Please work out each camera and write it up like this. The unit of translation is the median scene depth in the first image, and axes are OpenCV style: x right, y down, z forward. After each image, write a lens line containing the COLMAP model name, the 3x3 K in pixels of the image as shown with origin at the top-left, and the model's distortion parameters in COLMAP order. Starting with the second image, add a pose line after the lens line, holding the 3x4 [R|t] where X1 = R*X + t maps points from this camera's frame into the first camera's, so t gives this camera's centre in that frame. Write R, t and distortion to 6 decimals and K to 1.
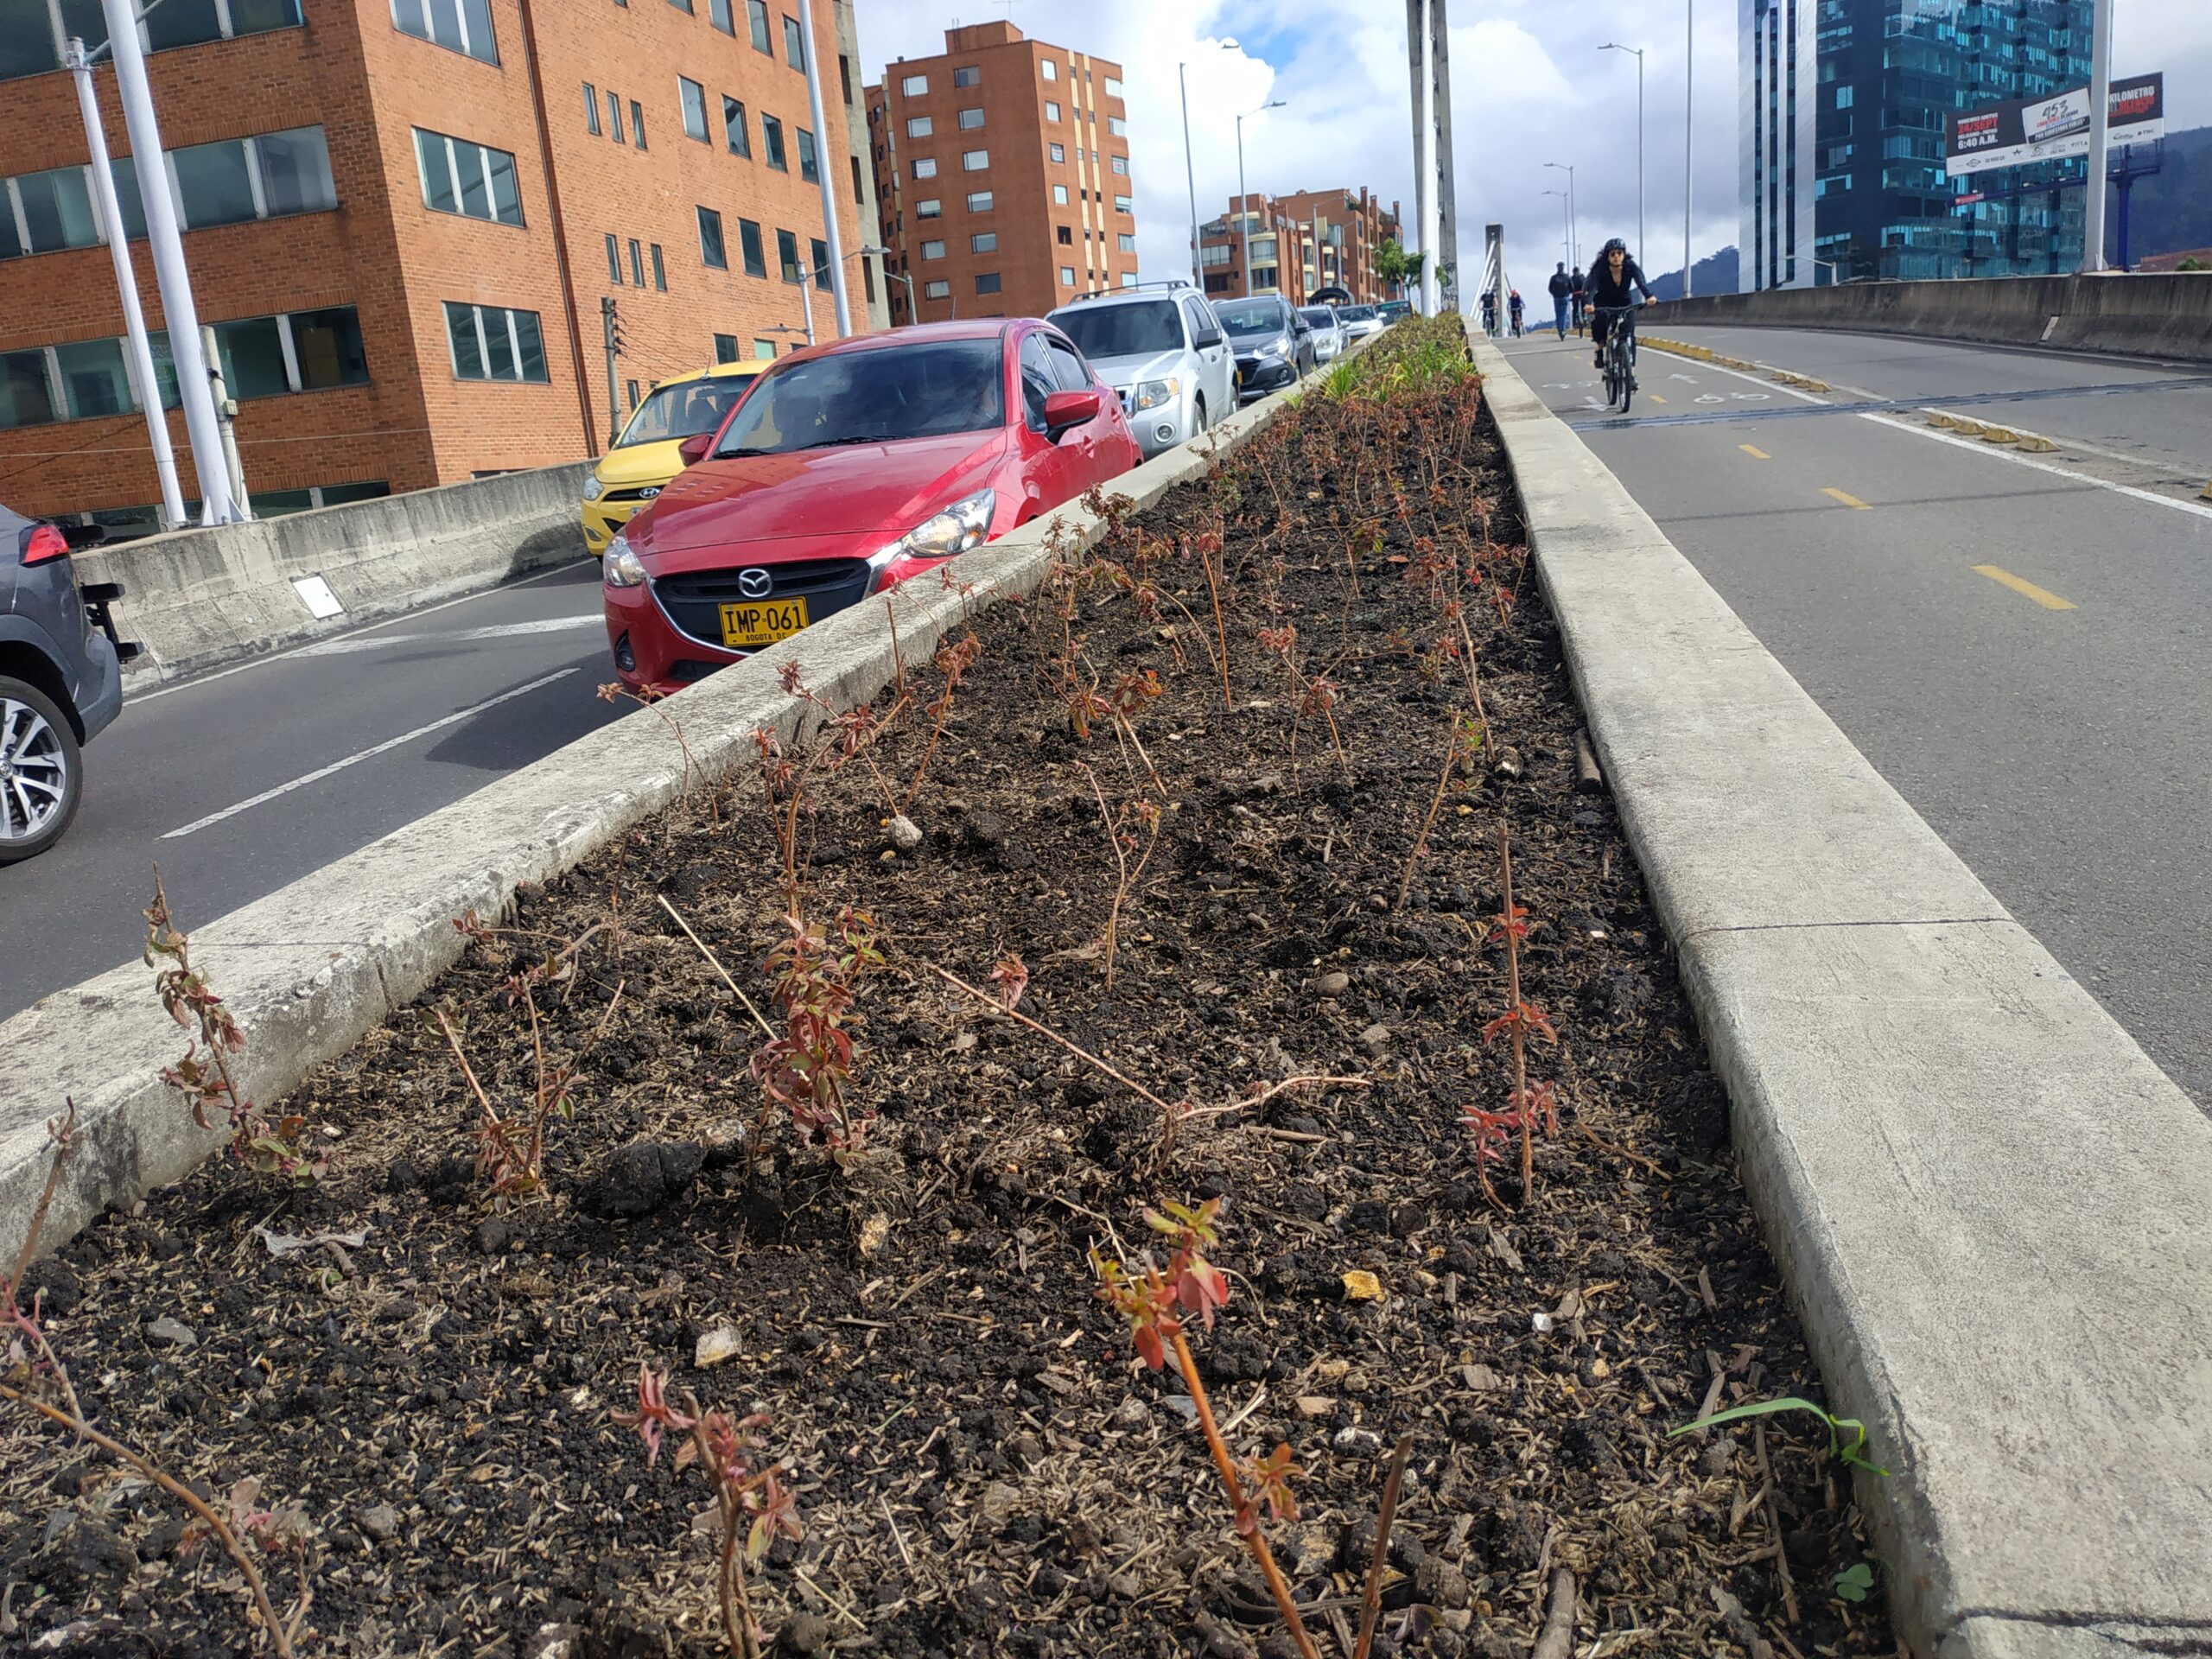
lens RADIAL K [[1644.8, 0, 1095.9], [0, 1644.8, 828.6], [0, 0, 1]] dist [-0.008041, -0.011486]
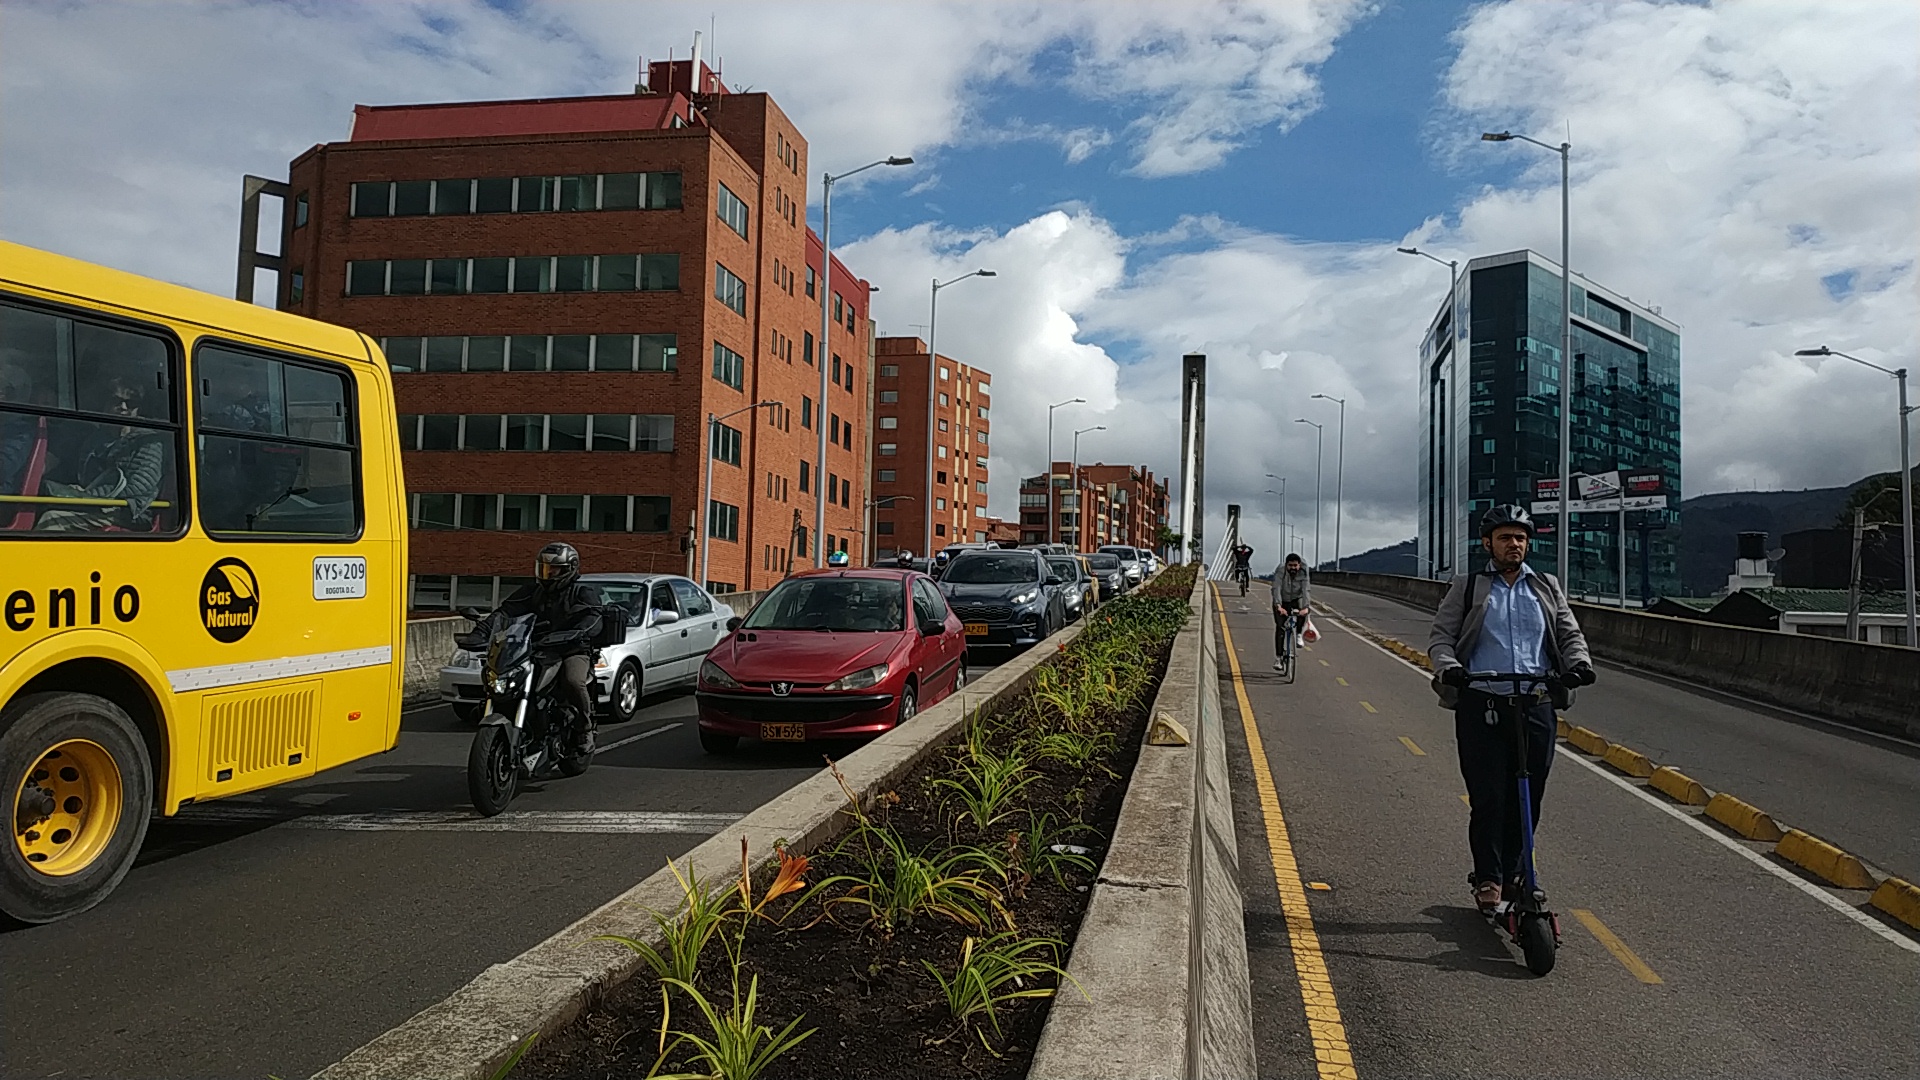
lens RADIAL K [[1387.9, 0, 947.7], [0, 1387.9, 529.9], [0, 0, 1]] dist [0.028443, -0.001673]
pose [[0.992206, 0.122880, 0.020684, -0.023832], [-0.111245, 0.948294, -0.297258, 0.035363], [-0.056141, 0.292640, 0.954573, -0.118663]]
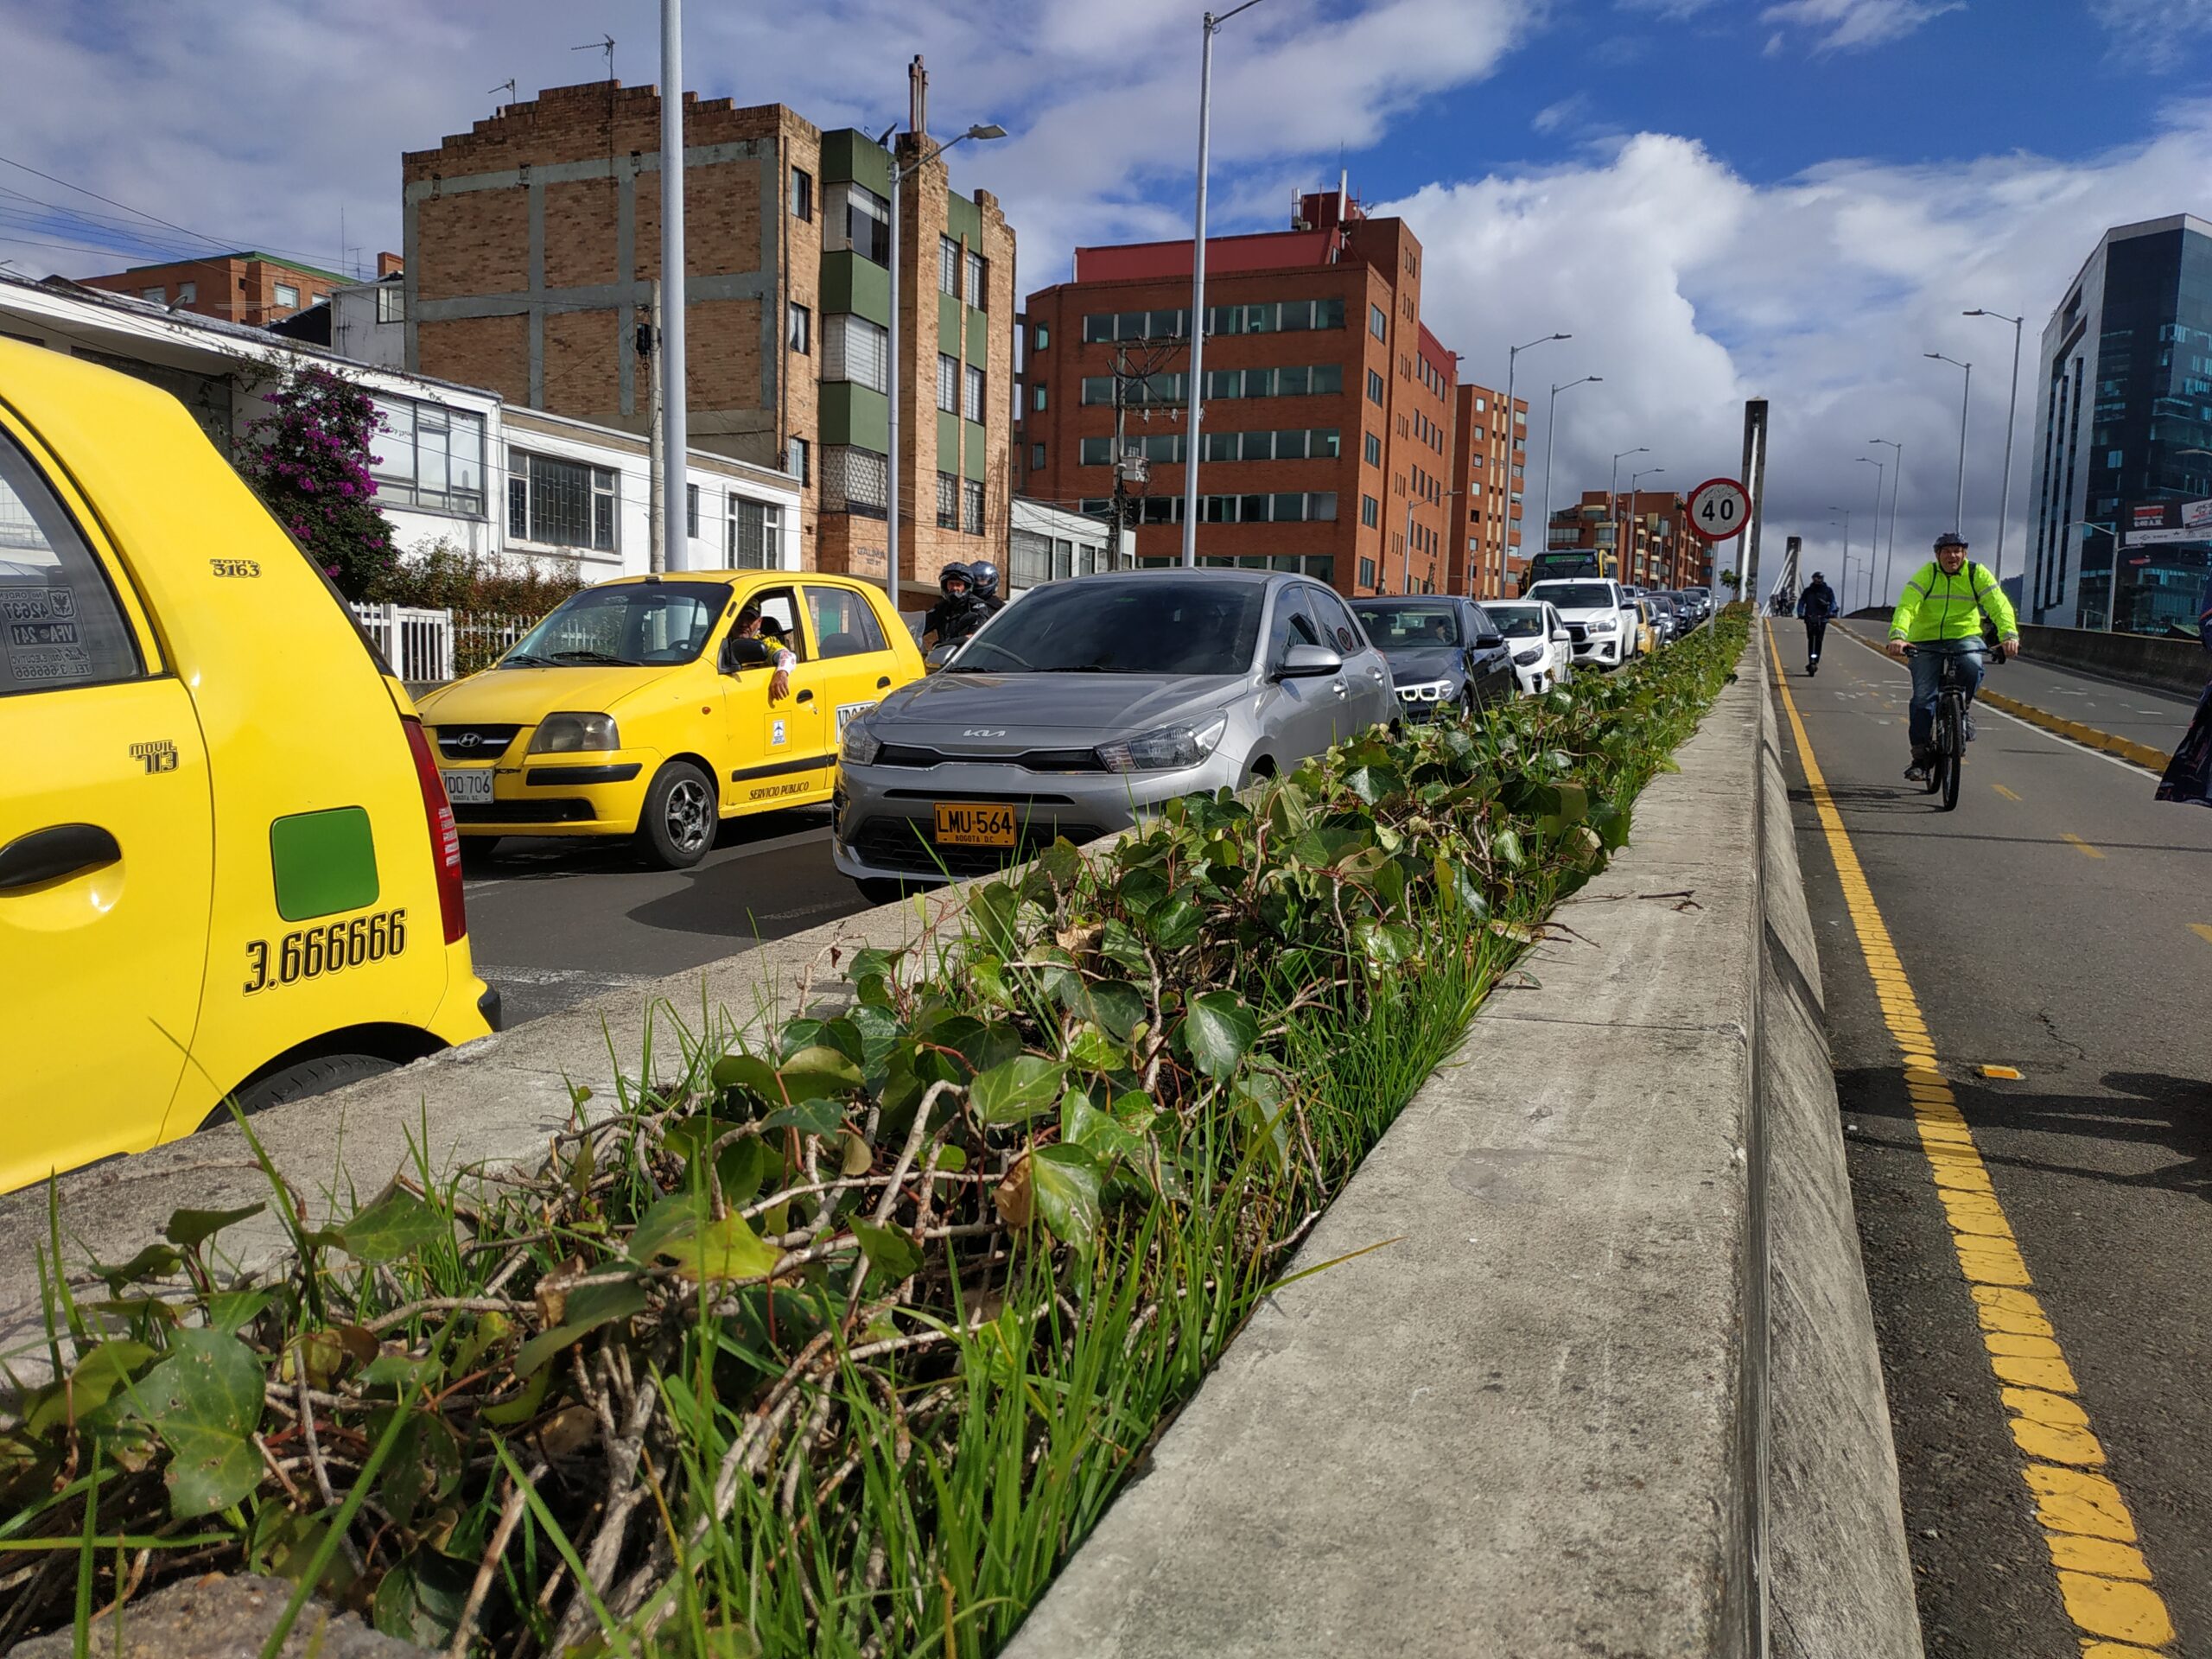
lens RADIAL K [[1644.8, 0, 1113.4], [0, 1644.8, 839.9], [0, 0, 1]] dist [-0.008041, -0.011486]
pose [[0.980771, 0.131256, -0.144432, -0.059500], [-0.148346, 0.982262, -0.114697, 0.086136], [0.126816, 0.133917, 0.982845, -0.279090]]
